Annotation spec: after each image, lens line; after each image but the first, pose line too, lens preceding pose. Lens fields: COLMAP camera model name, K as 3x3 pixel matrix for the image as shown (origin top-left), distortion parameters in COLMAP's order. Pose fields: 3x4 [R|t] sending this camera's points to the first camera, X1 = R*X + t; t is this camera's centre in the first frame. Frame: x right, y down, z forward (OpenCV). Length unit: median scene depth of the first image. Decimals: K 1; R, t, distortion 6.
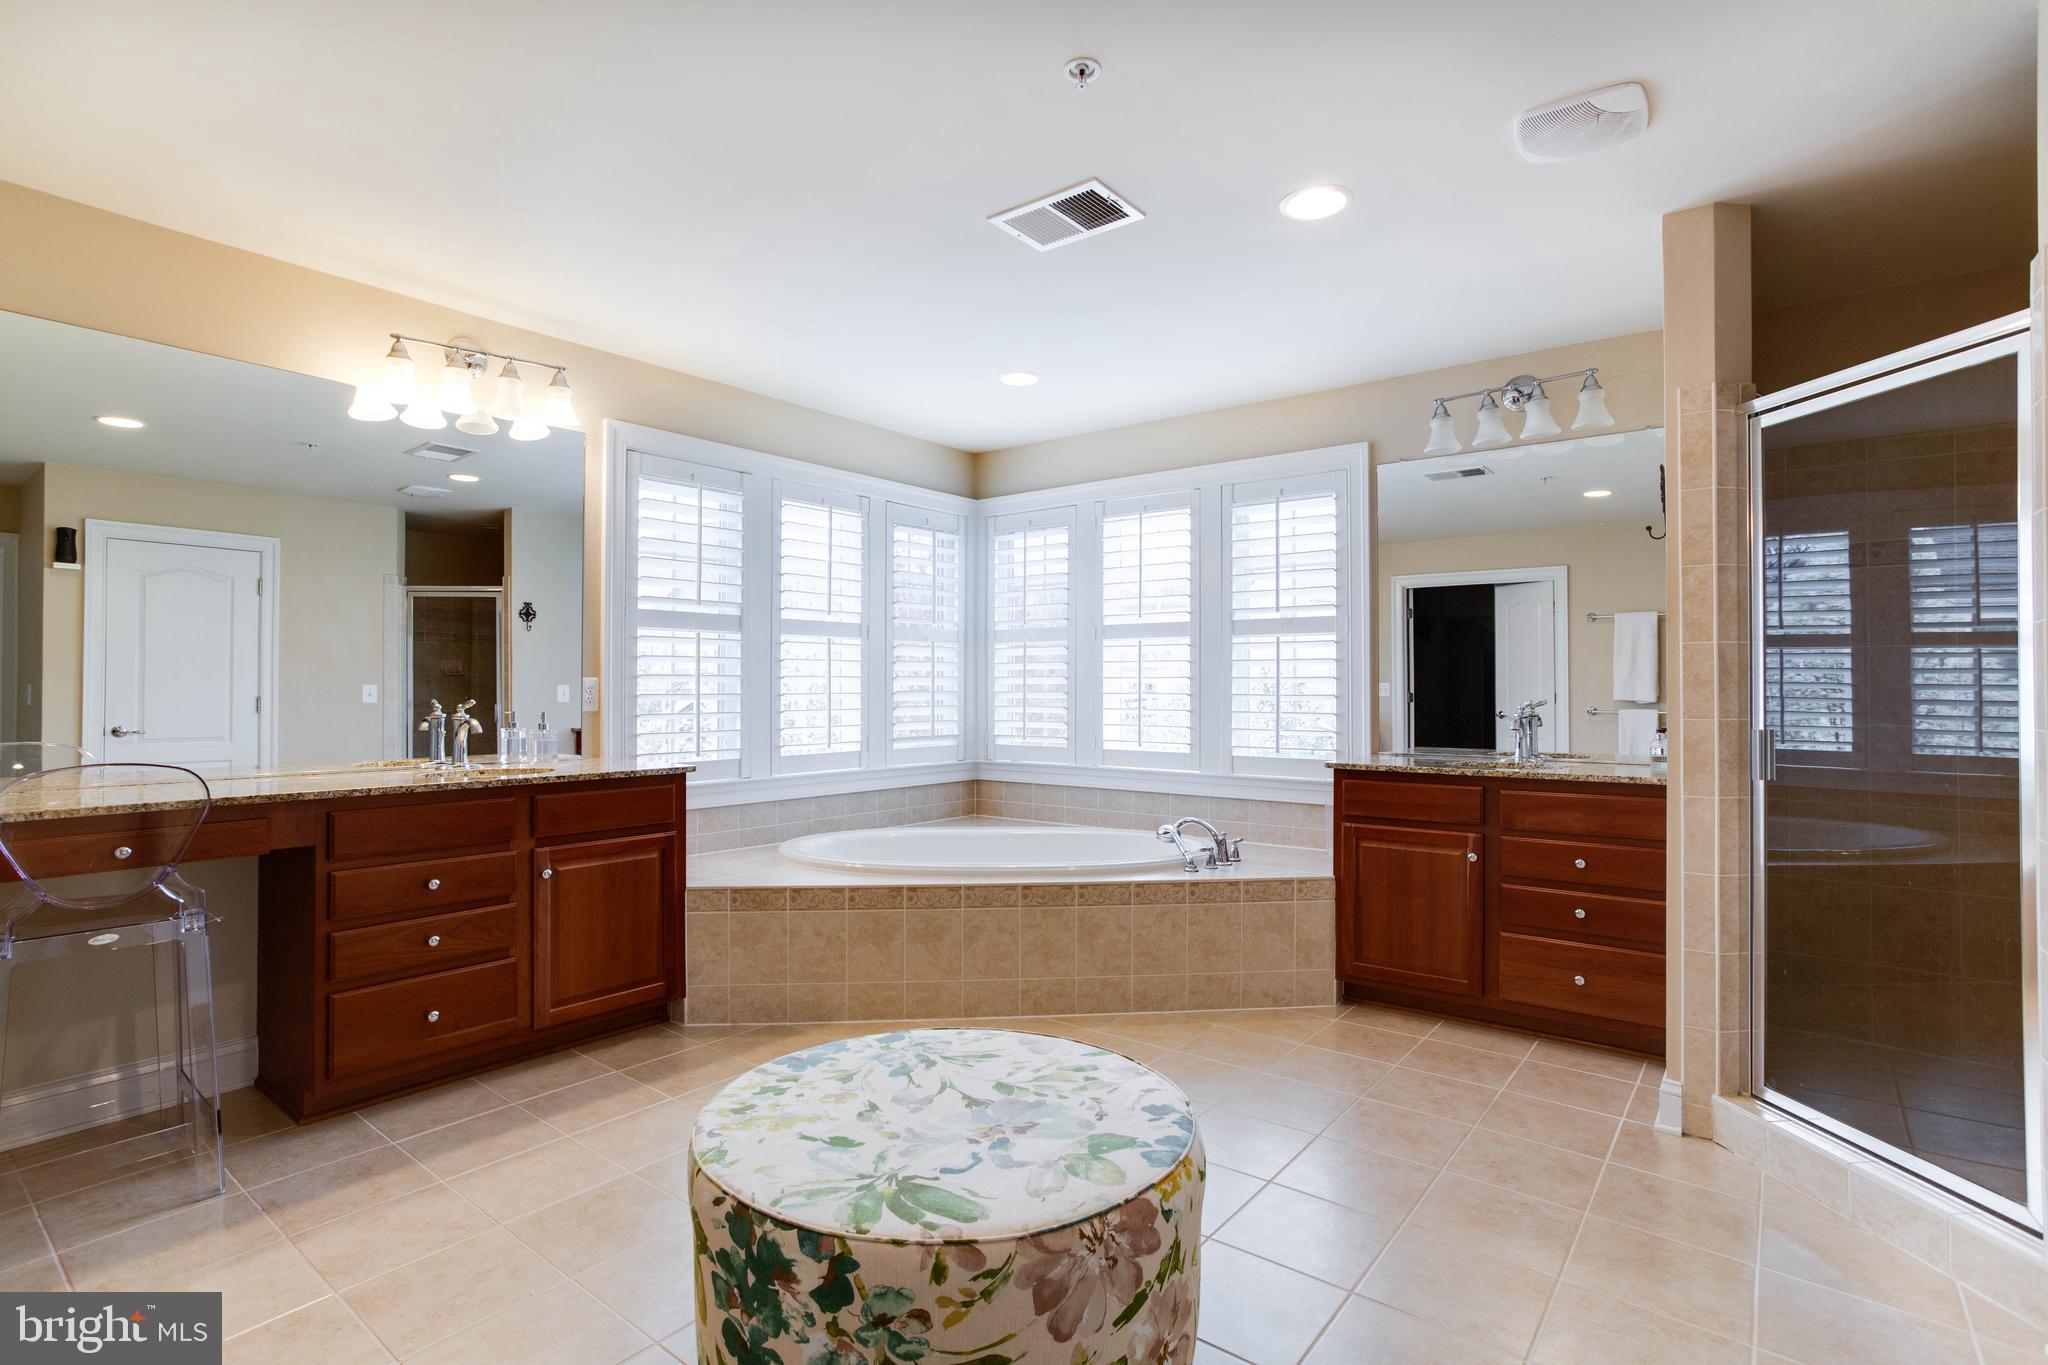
lens RADIAL K [[988.7, 0, 1034.9], [0, 988.7, 678.1], [0, 0, 1]] dist [-0.069449, 0.050237]
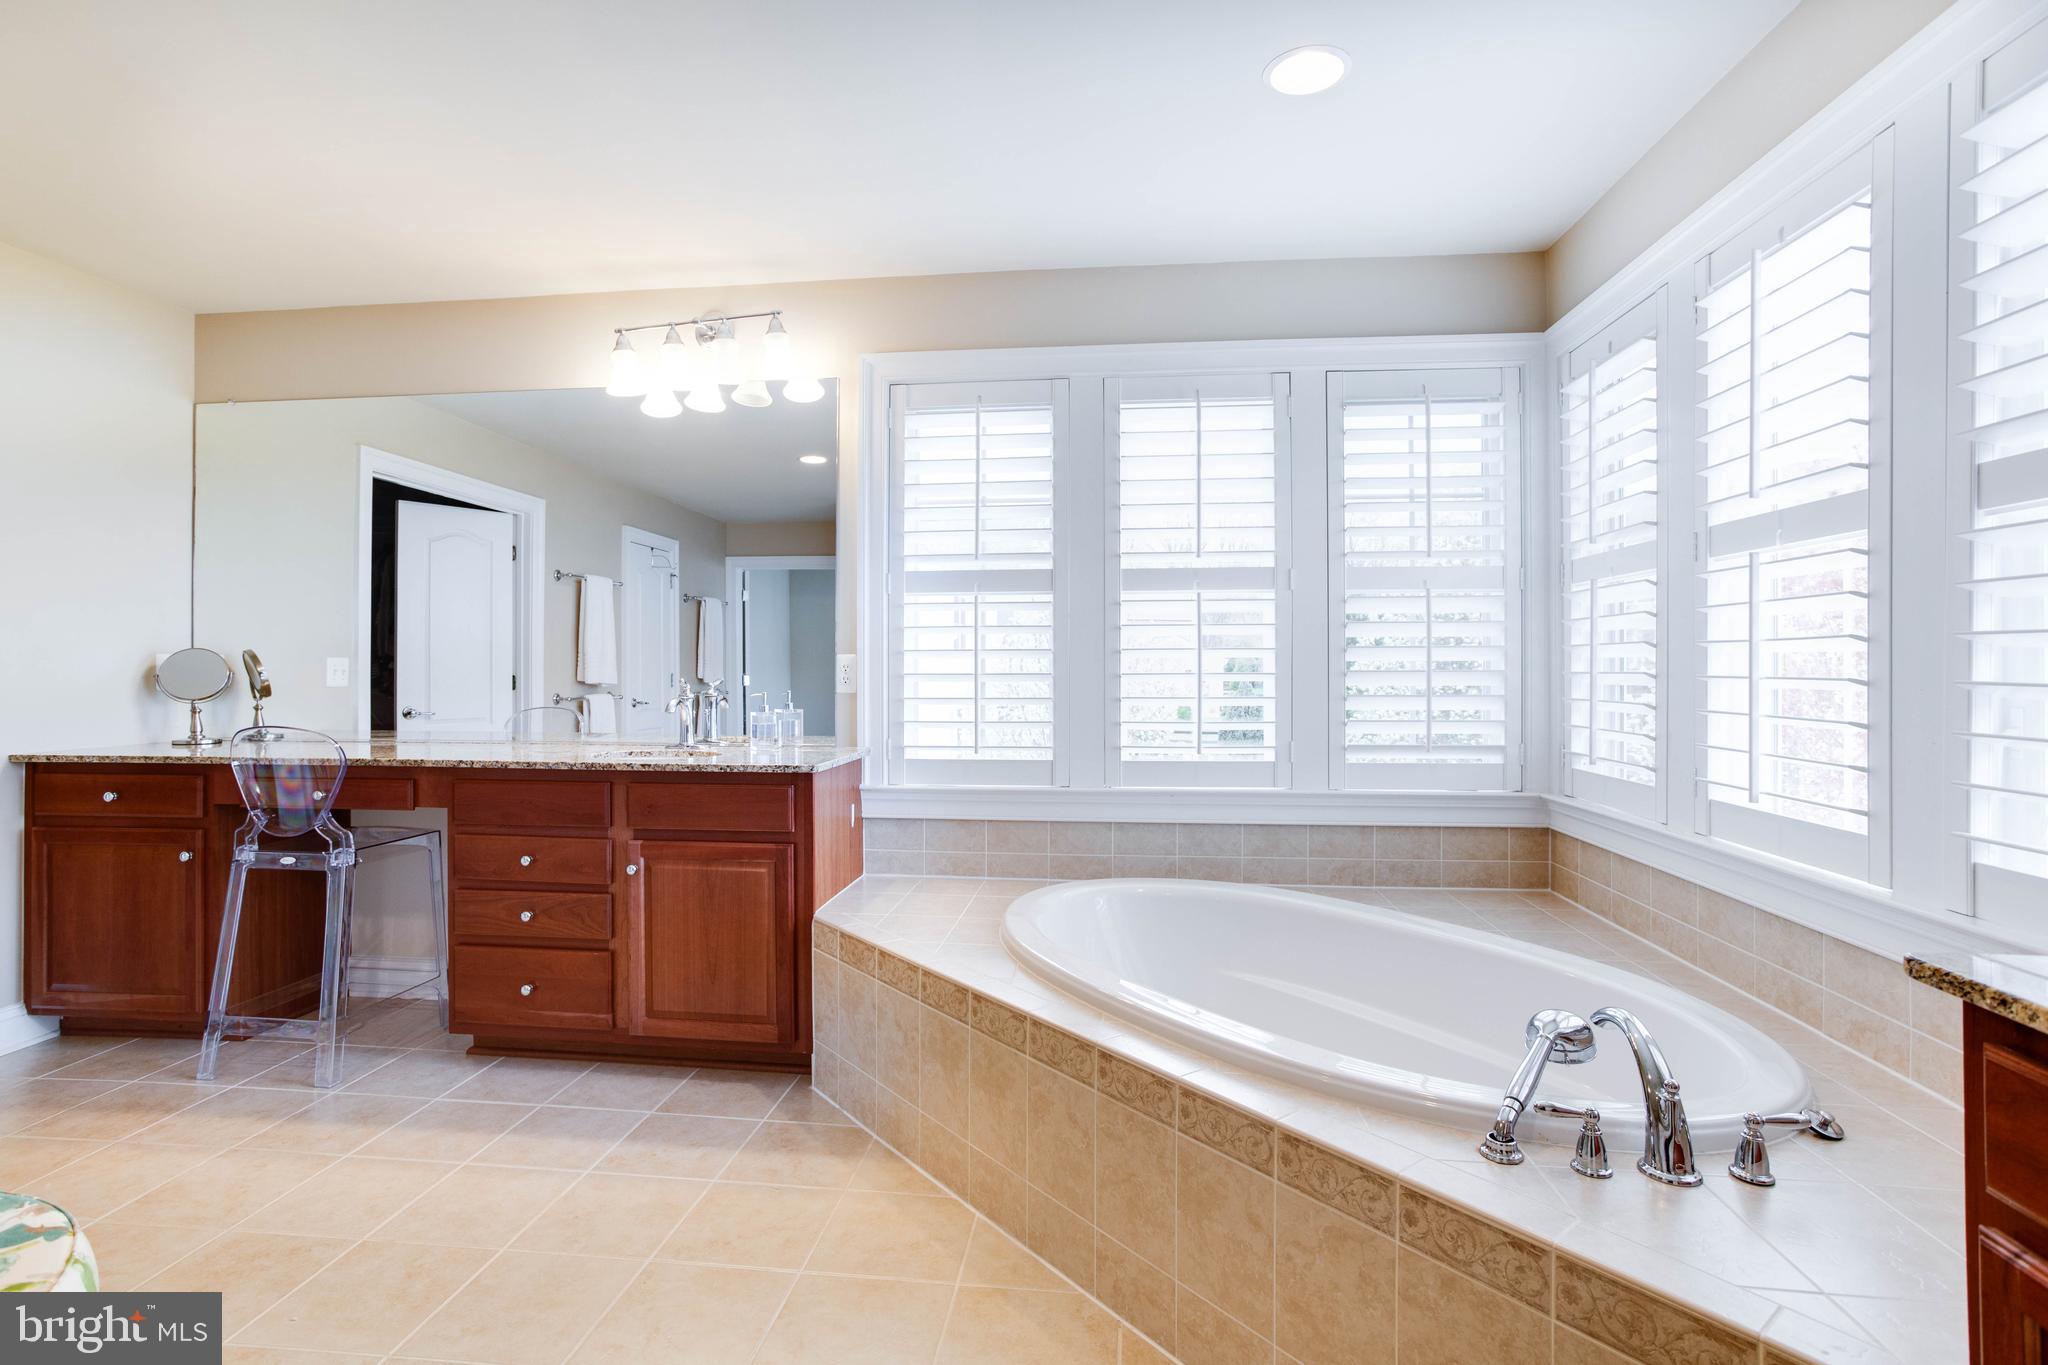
lens RADIAL K [[1004.7, 0, 1012.8], [0, 1004.7, 662.0], [0, 0, 1]] dist [-0.059436, 0.042048]
pose [[0.516645, -0.004611, -0.856187, 0.346173], [0.010472, 0.999945, 0.000934, 0.006060], [0.856136, -0.009448, 0.516665, 0.586708]]
